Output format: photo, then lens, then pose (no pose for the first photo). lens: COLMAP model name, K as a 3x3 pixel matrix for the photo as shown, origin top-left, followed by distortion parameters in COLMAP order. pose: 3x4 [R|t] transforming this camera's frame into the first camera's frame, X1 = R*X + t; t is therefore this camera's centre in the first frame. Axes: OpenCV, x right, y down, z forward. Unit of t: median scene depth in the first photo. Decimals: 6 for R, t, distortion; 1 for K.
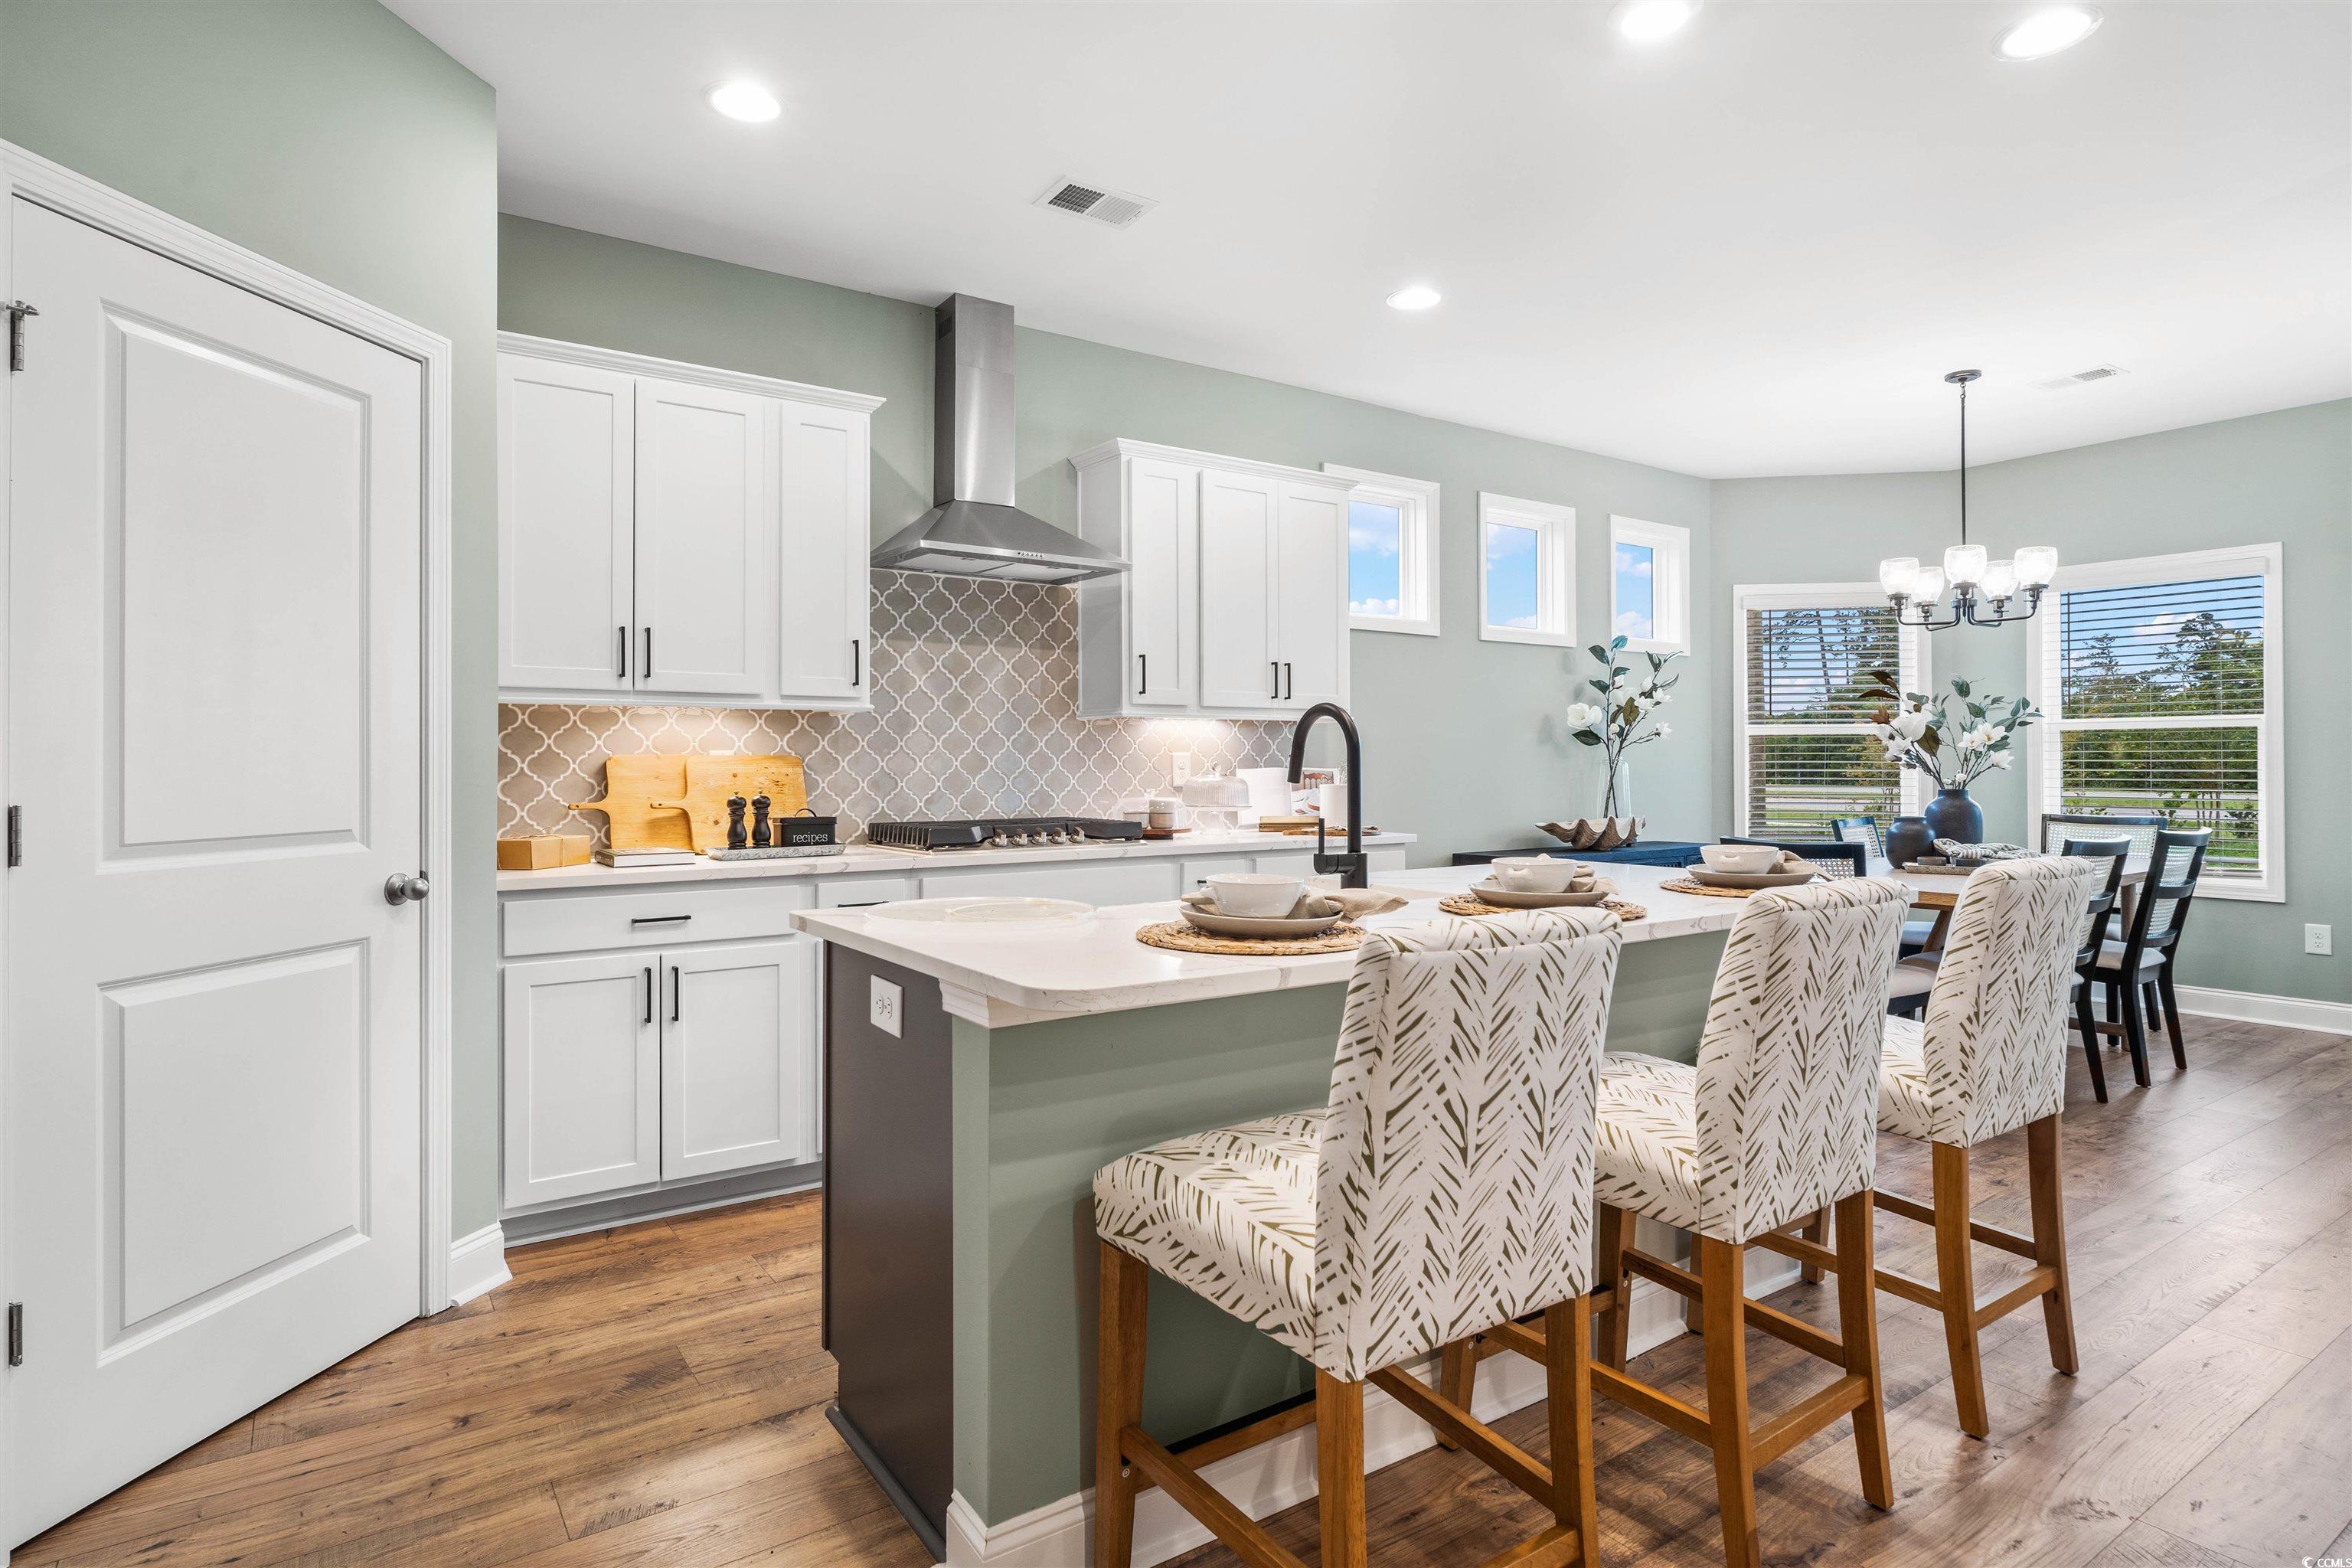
lens RADIAL K [[1254.4, 0, 1189.9], [0, 1254.4, 775.6], [0, 0, 1]] dist [-0.003309, -0.002903]
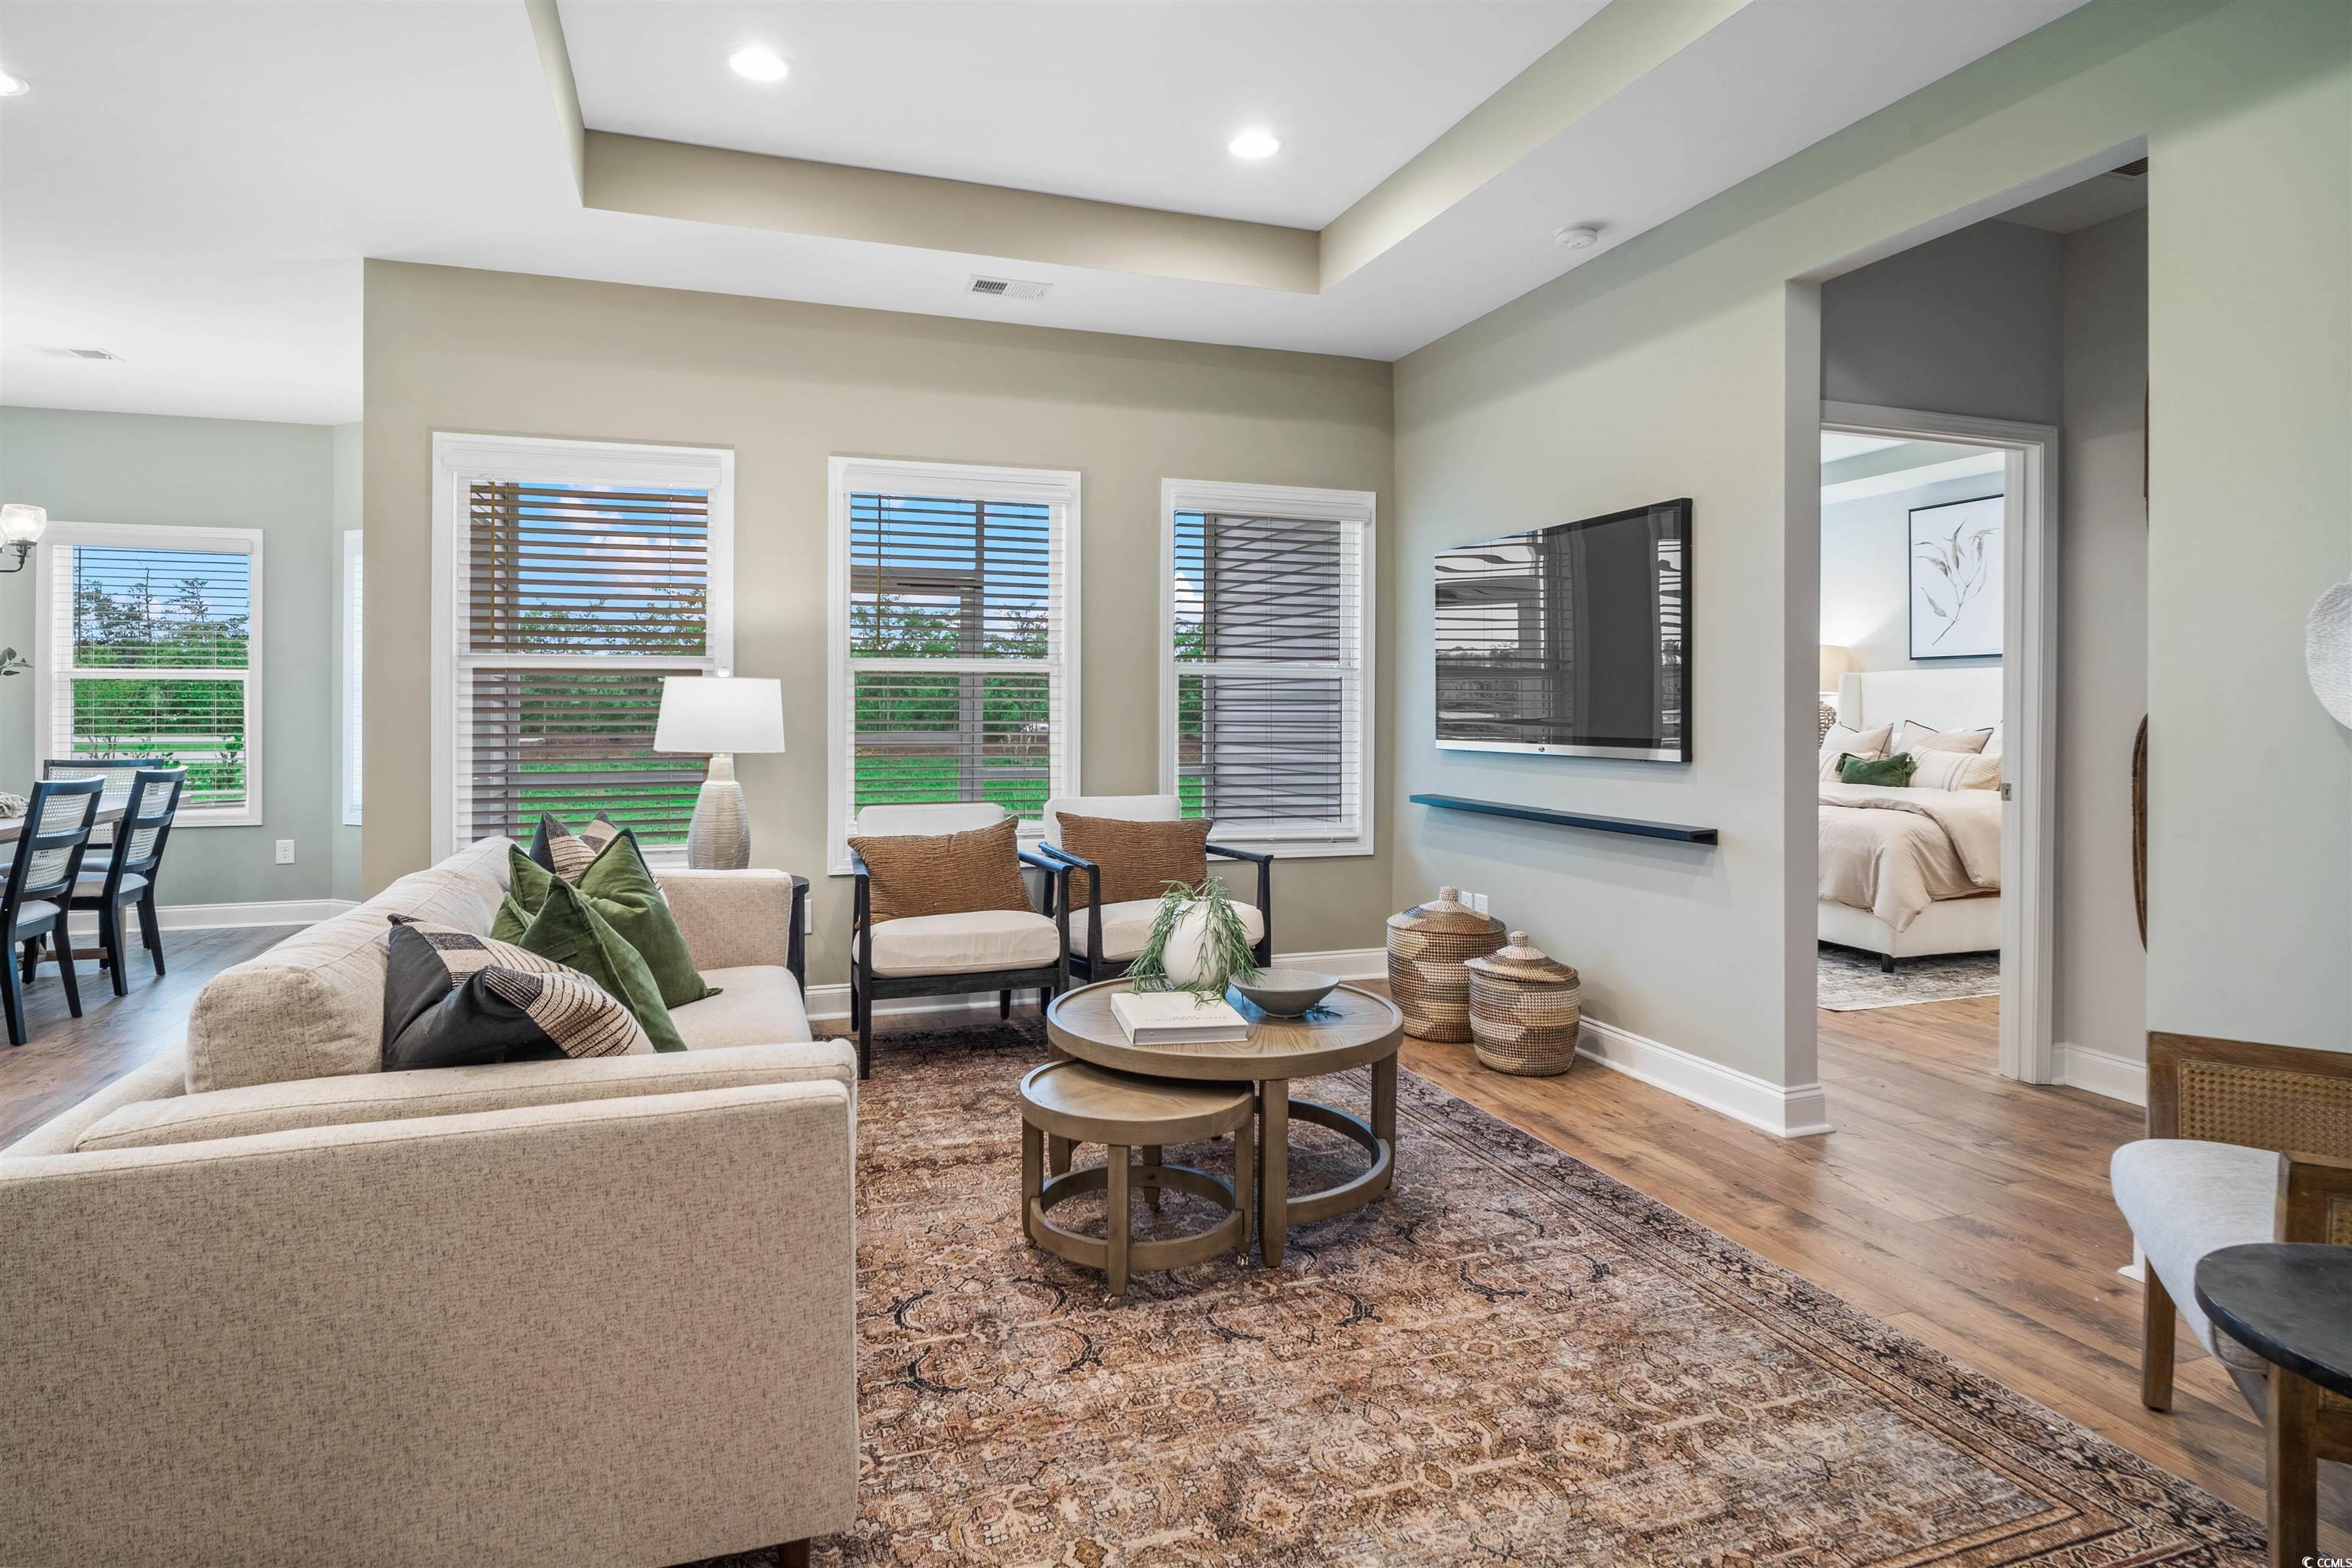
lens RADIAL K [[1254.4, 0, 1188.3], [0, 1254.4, 689.4], [0, 0, 1]] dist [-0.003309, -0.002903]
pose [[0.271315, 0.017126, 0.962338, -0.060567], [0.006767, 0.999783, -0.019700, -0.000706], [-0.962467, 0.011857, 0.271140, -0.216787]]
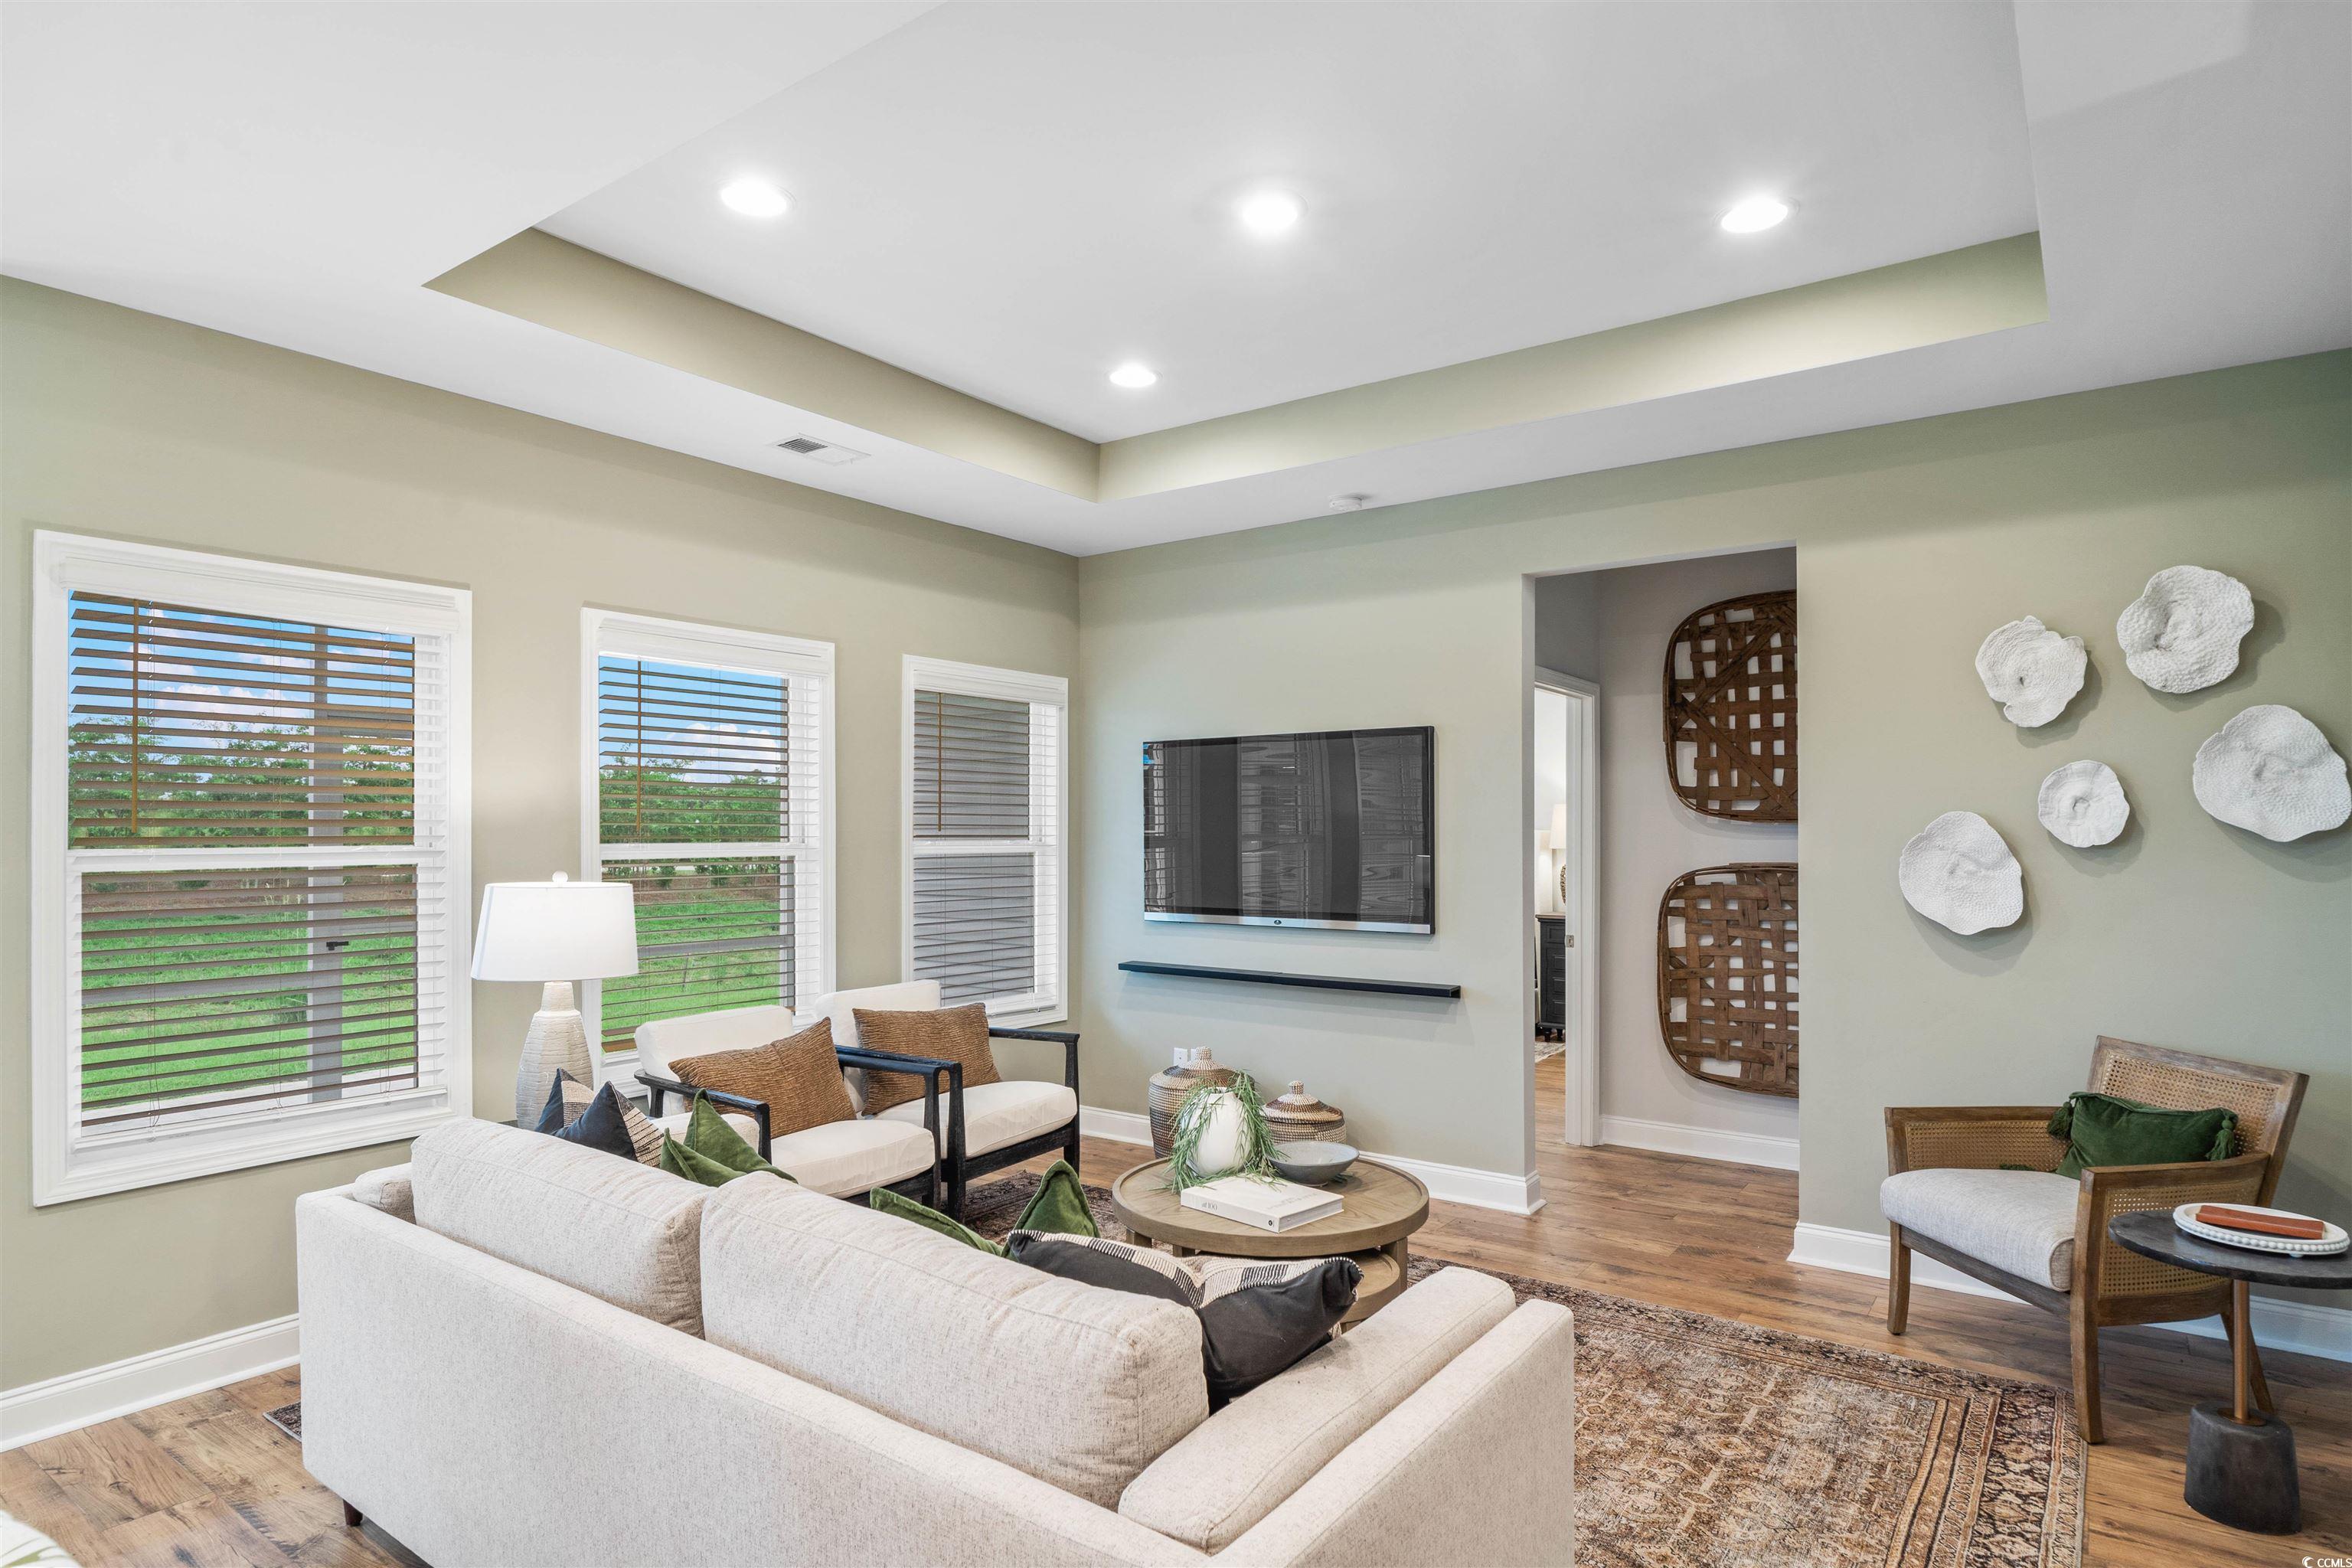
lens RADIAL K [[1254.4, 0, 1206.9], [0, 1254.4, 799.9], [0, 0, 1]] dist [-0.003309, -0.002903]
pose [[-0.333963, 0.025544, 0.942240, -0.113334], [0.010222, 0.999672, -0.023478, -0.062873], [-0.942531, 0.001791, -0.334114, 0.274790]]
